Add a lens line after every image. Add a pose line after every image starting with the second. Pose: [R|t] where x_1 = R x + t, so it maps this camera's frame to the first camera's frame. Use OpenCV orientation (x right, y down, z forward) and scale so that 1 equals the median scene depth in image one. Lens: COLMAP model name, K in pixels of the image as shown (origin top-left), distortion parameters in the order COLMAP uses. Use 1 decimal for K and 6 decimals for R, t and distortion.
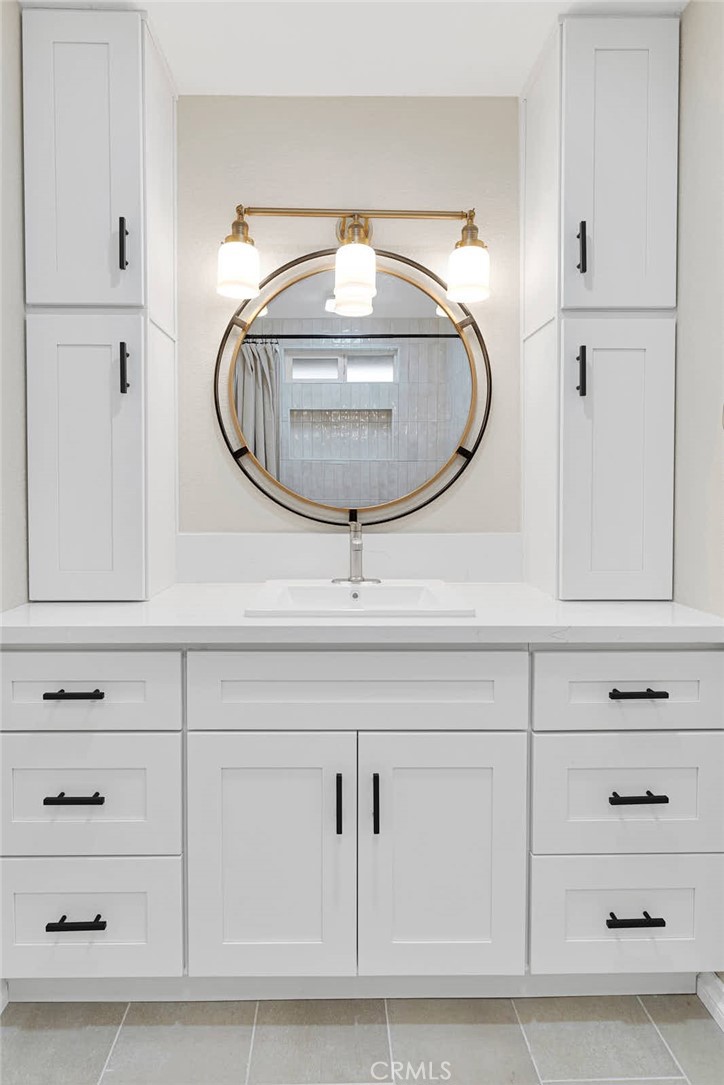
lens RADIAL K [[580.3, 0, 334.9], [0, 580.3, 511.4], [0, 0, 1]] dist [-0.000894, 0.001444]
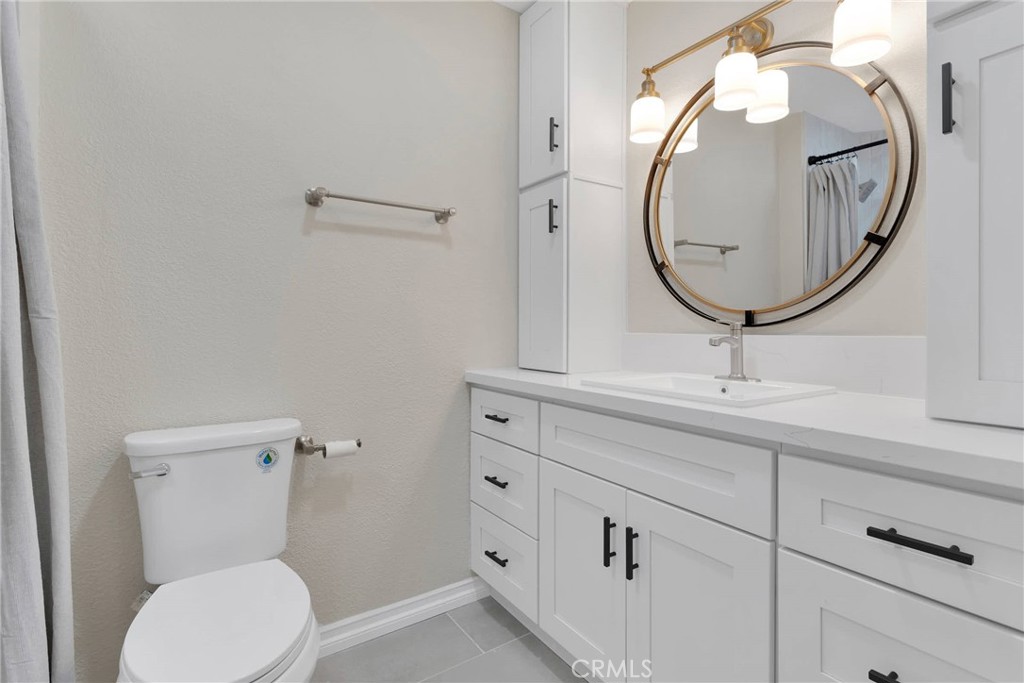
lens RADIAL K [[489.4, 0, 522.7], [0, 489.4, 339.4], [0, 0, 1]] dist [0.000456, 0.000044]
pose [[0.560958, 0.020360, -0.827594, 0.560005], [-0.033332, 0.999442, 0.001994, 0.062804], [0.827173, 0.026467, 0.561323, 0.198726]]
